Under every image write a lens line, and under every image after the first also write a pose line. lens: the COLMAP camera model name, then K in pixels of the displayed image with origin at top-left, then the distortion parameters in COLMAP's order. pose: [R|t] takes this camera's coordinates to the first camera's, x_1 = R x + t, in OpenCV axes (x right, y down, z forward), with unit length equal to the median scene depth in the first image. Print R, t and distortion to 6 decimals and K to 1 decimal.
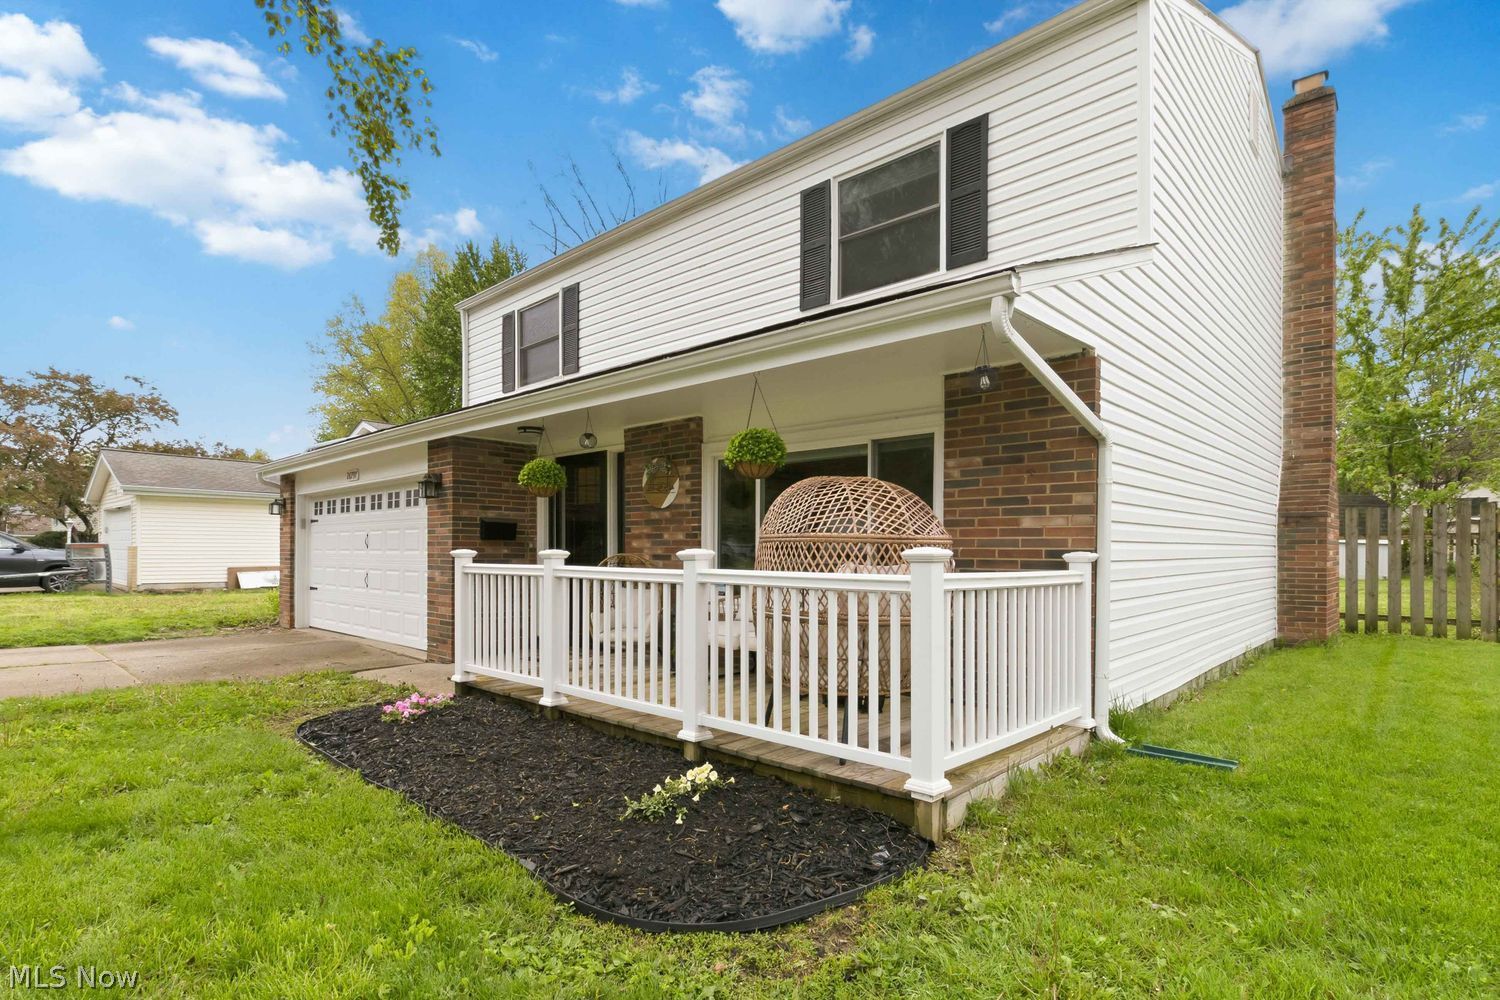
lens RADIAL K [[747.6, 0, 749.3], [0, 747.6, 544.6], [0, 0, 1]] dist [-0.000191, -0.000501]
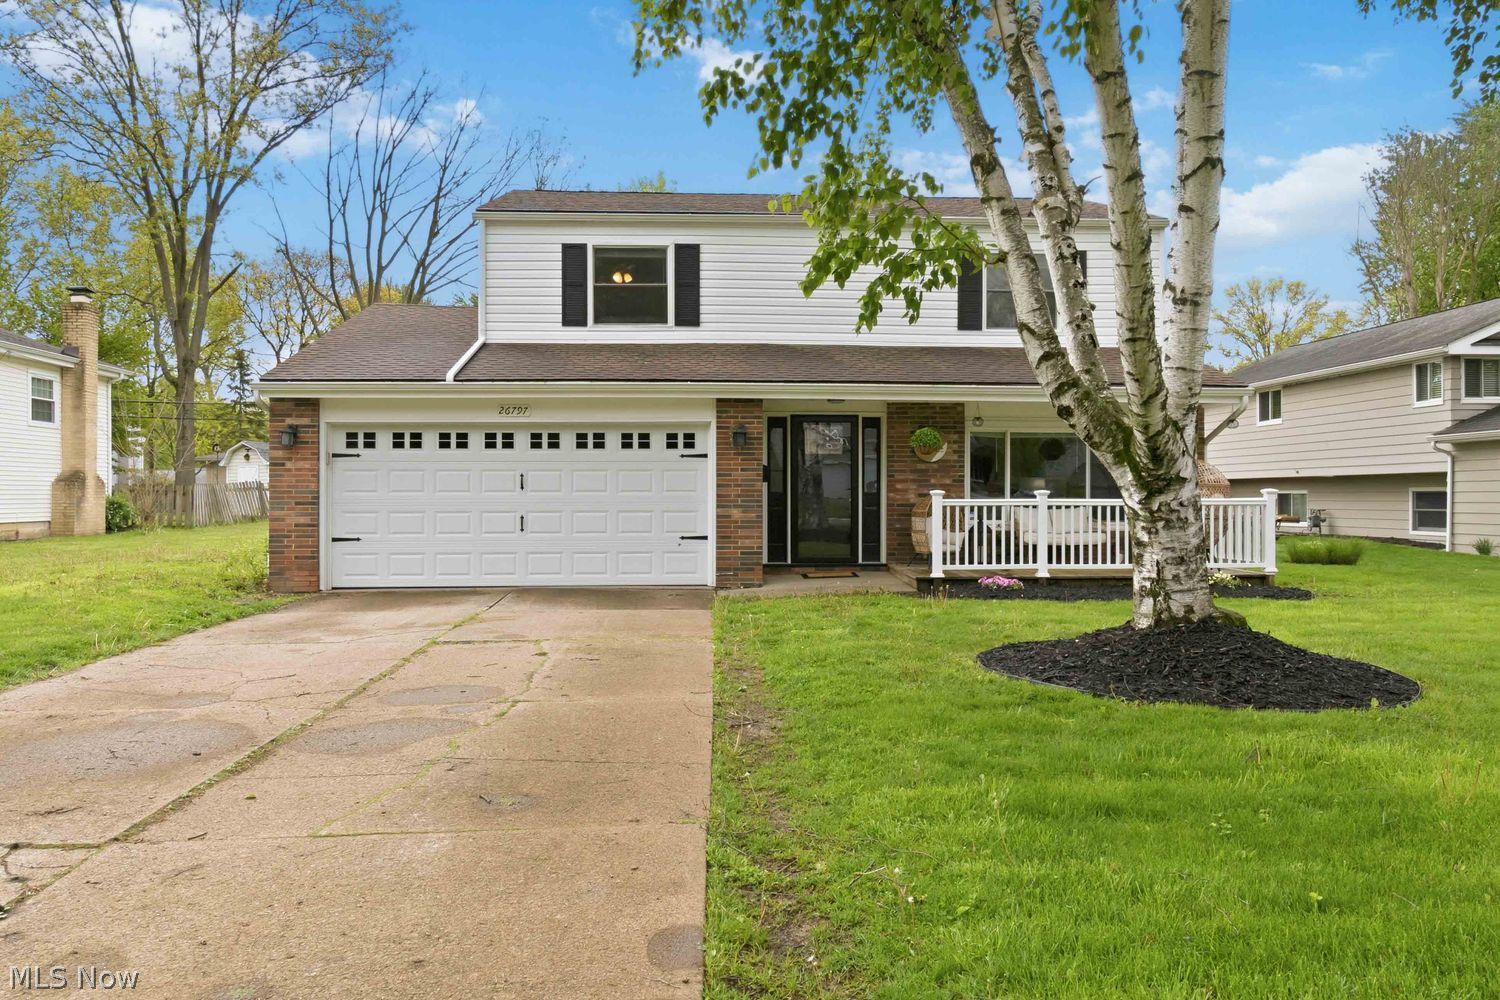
lens RADIAL K [[1107.6, 0, 748.3], [0, 1107.6, 484.3], [0, 0, 1]] dist [0.007303, 0.001367]
pose [[0.682506, 0.002728, 0.730875, -2.015462], [-0.002587, 0.999996, -0.001317, -0.001178], [-0.730875, -0.000992, 0.682511, -0.218304]]
